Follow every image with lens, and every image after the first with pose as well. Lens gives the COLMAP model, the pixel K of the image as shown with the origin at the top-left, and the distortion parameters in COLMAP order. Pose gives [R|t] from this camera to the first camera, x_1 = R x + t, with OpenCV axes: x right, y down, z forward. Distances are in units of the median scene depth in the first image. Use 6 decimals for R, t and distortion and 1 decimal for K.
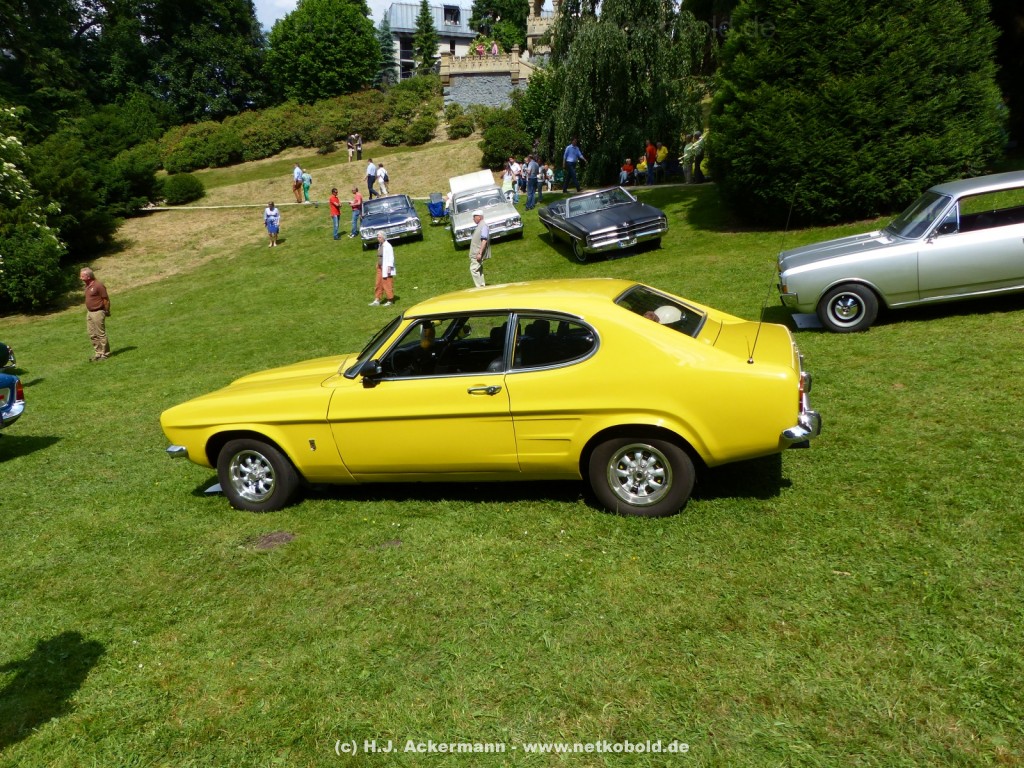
lens RADIAL K [[770.6, 0, 512.0], [0, 770.6, 384.0], [0, 0, 1]] dist [-0.027003, 0.008980]
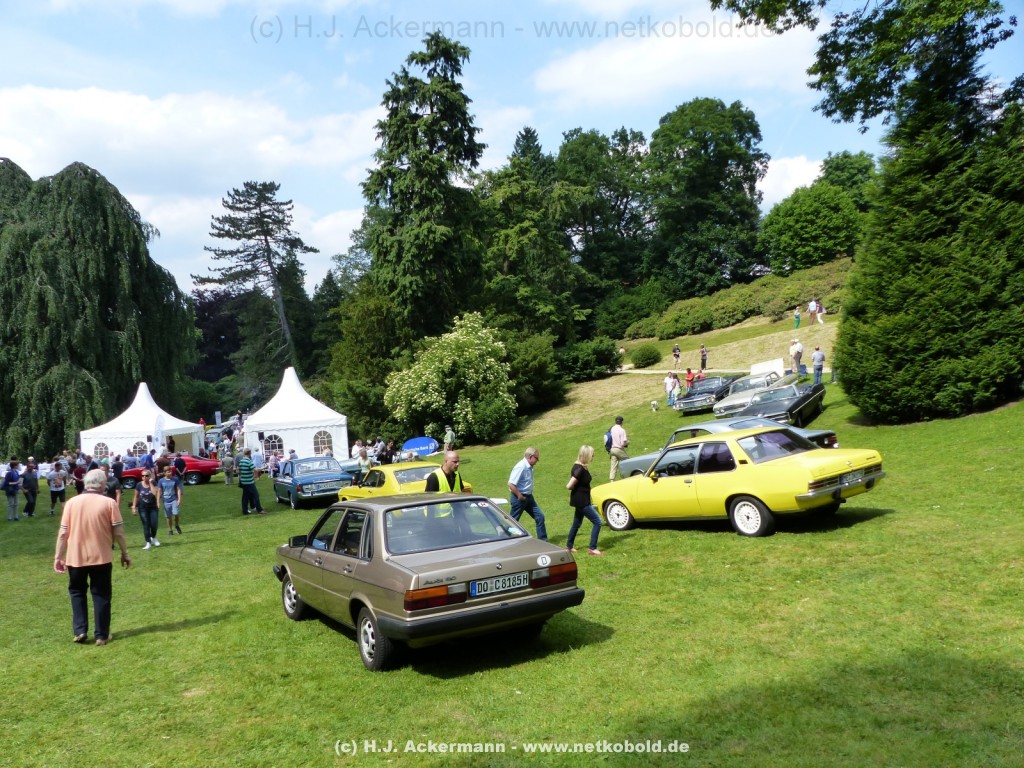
lens RADIAL K [[774.4, 0, 512.0], [0, 774.4, 384.0], [0, 0, 1]] dist [-0.008119, 0.006682]
pose [[0.739590, 0.019856, -0.672765, 0.236285], [-0.133169, 0.984121, -0.117352, -0.010750], [0.659752, 0.176384, 0.730490, -0.110248]]
